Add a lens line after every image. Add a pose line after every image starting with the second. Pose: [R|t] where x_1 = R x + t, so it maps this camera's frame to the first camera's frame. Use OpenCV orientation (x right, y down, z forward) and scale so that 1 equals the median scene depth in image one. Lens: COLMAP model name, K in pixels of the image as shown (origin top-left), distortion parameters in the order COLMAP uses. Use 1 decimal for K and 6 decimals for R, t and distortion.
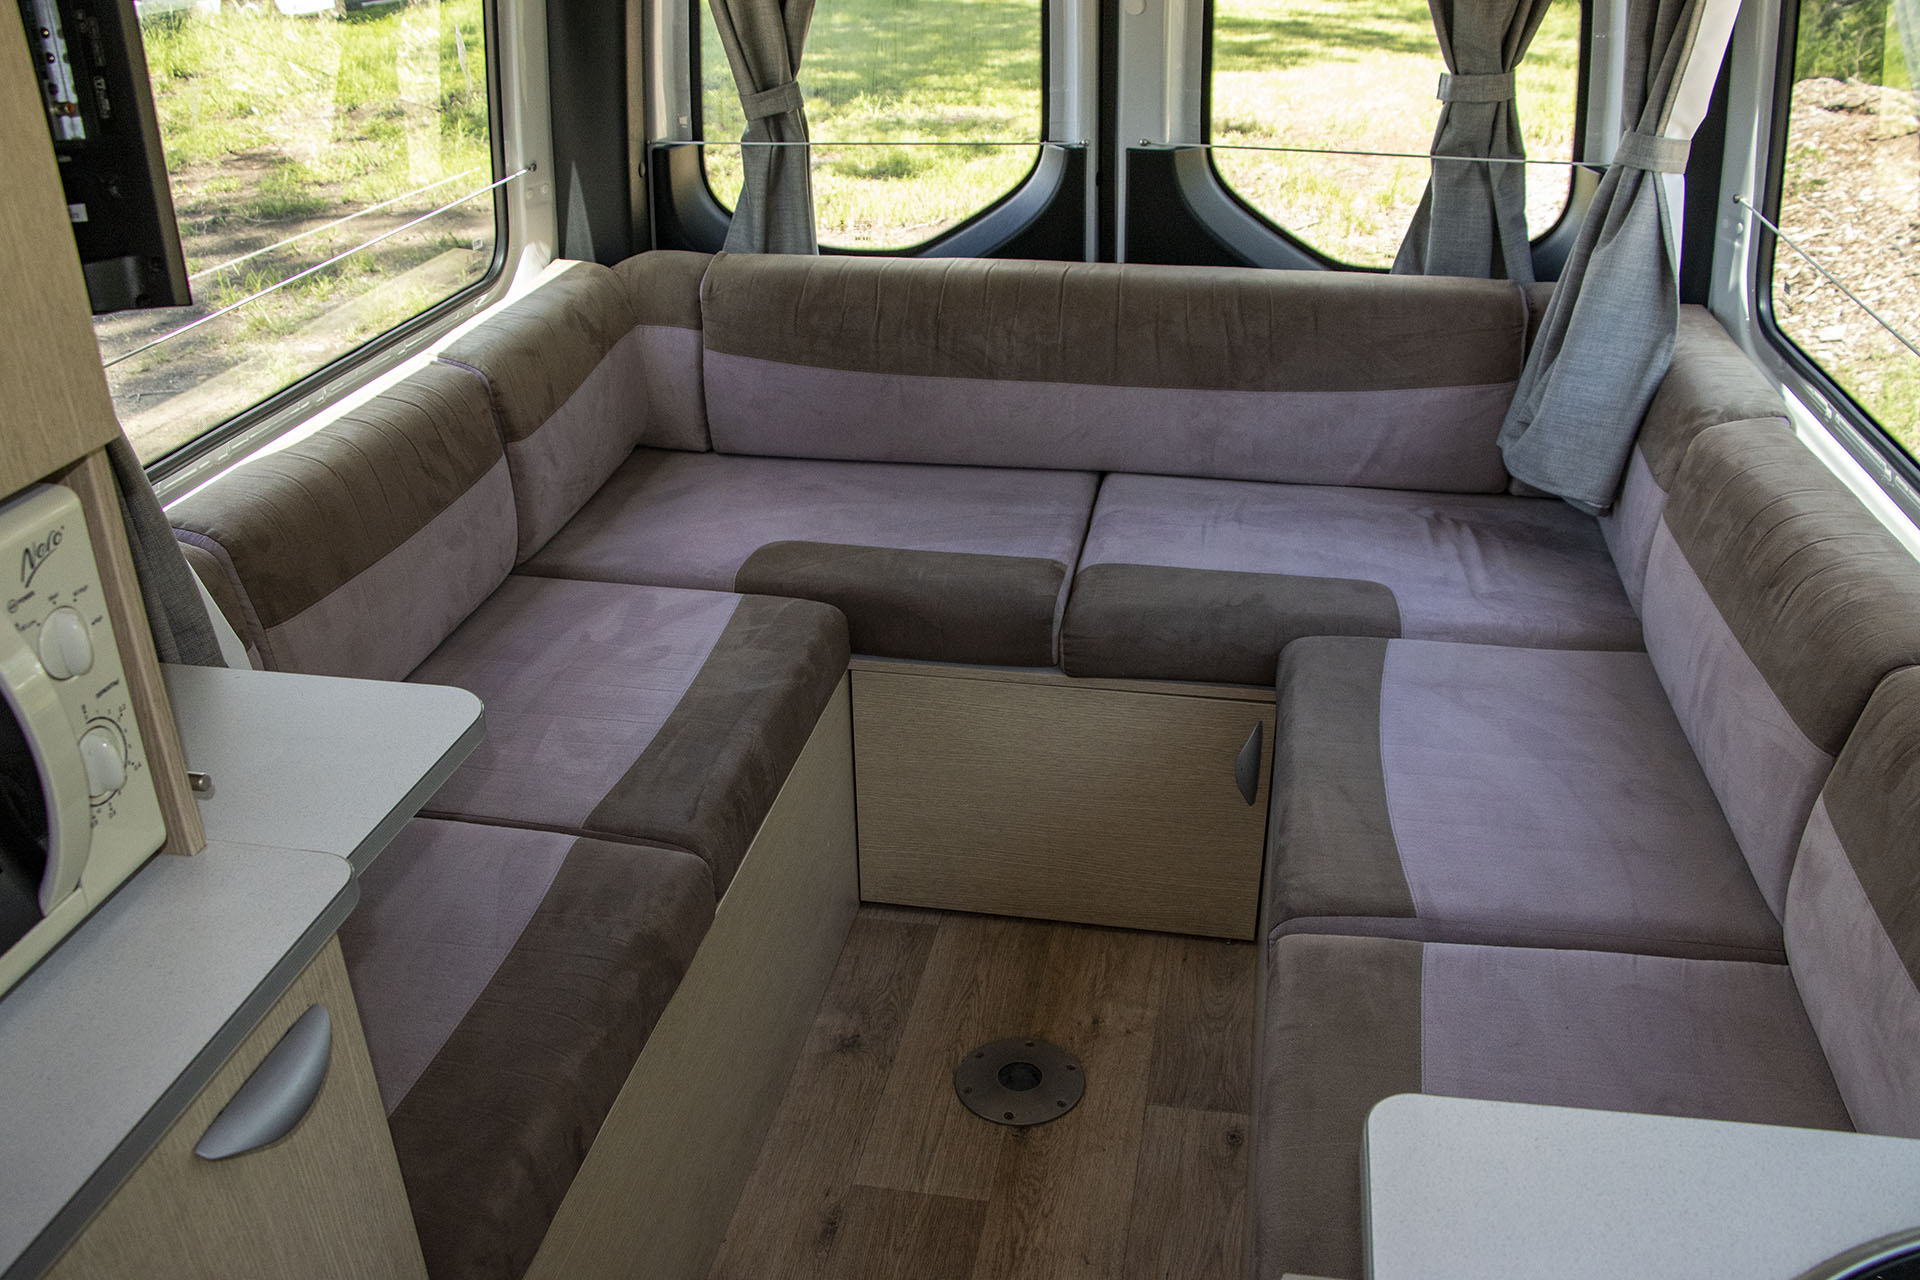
lens RADIAL K [[1646.1, 0, 951.2], [0, 1646.1, 643.0], [0, 0, 1]] dist [-0.160321, 0.102668]
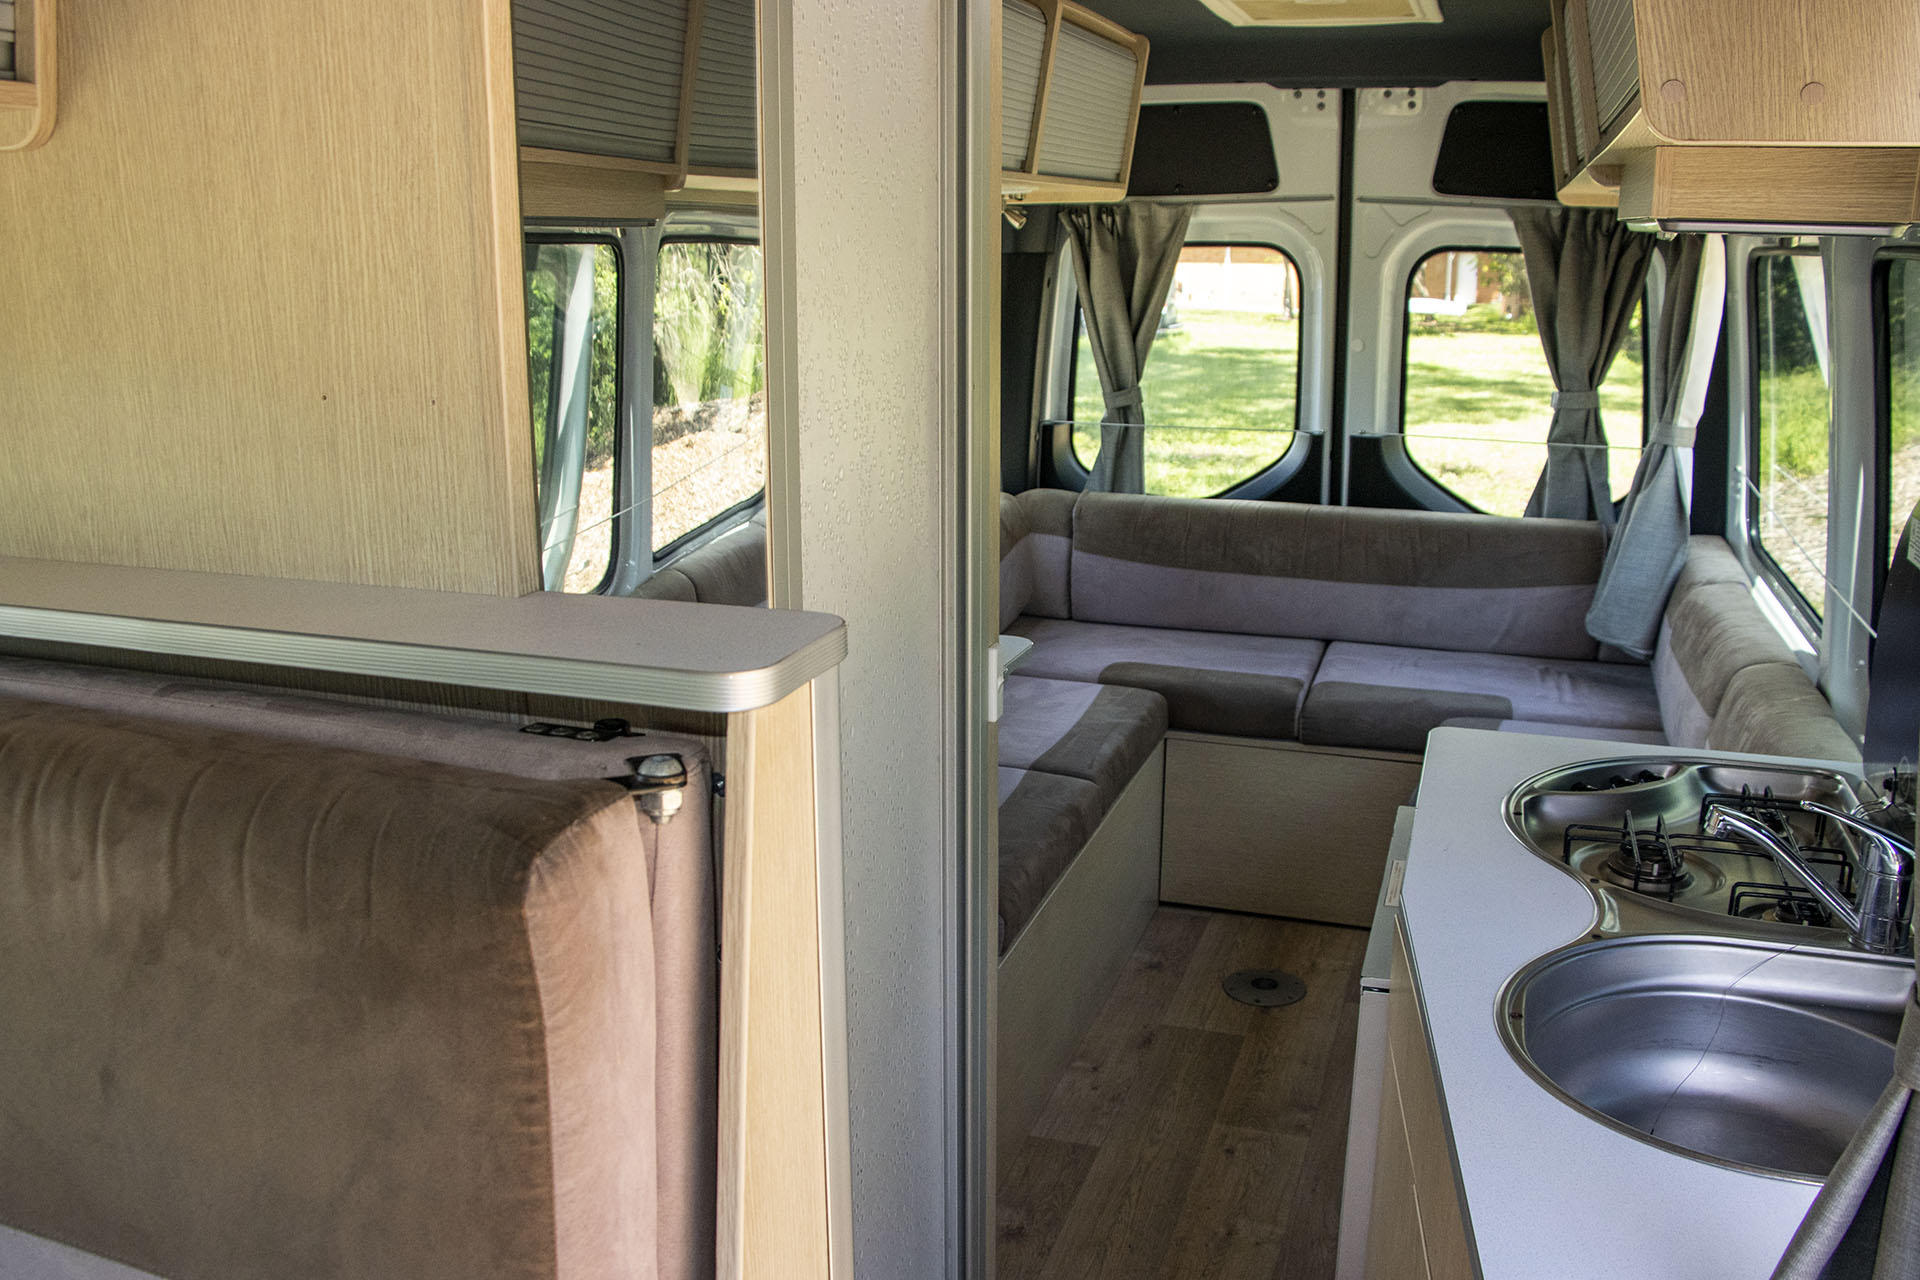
lens RADIAL K [[1646.1, 0, 966.2], [0, 1646.1, 635.2], [0, 0, 1]] dist [-0.160321, 0.102668]
pose [[0.990757, 0.047841, -0.126935, -0.053082], [-0.073244, 0.976284, -0.203729, 0.244511], [0.114178, 0.211143, 0.970764, -0.558783]]
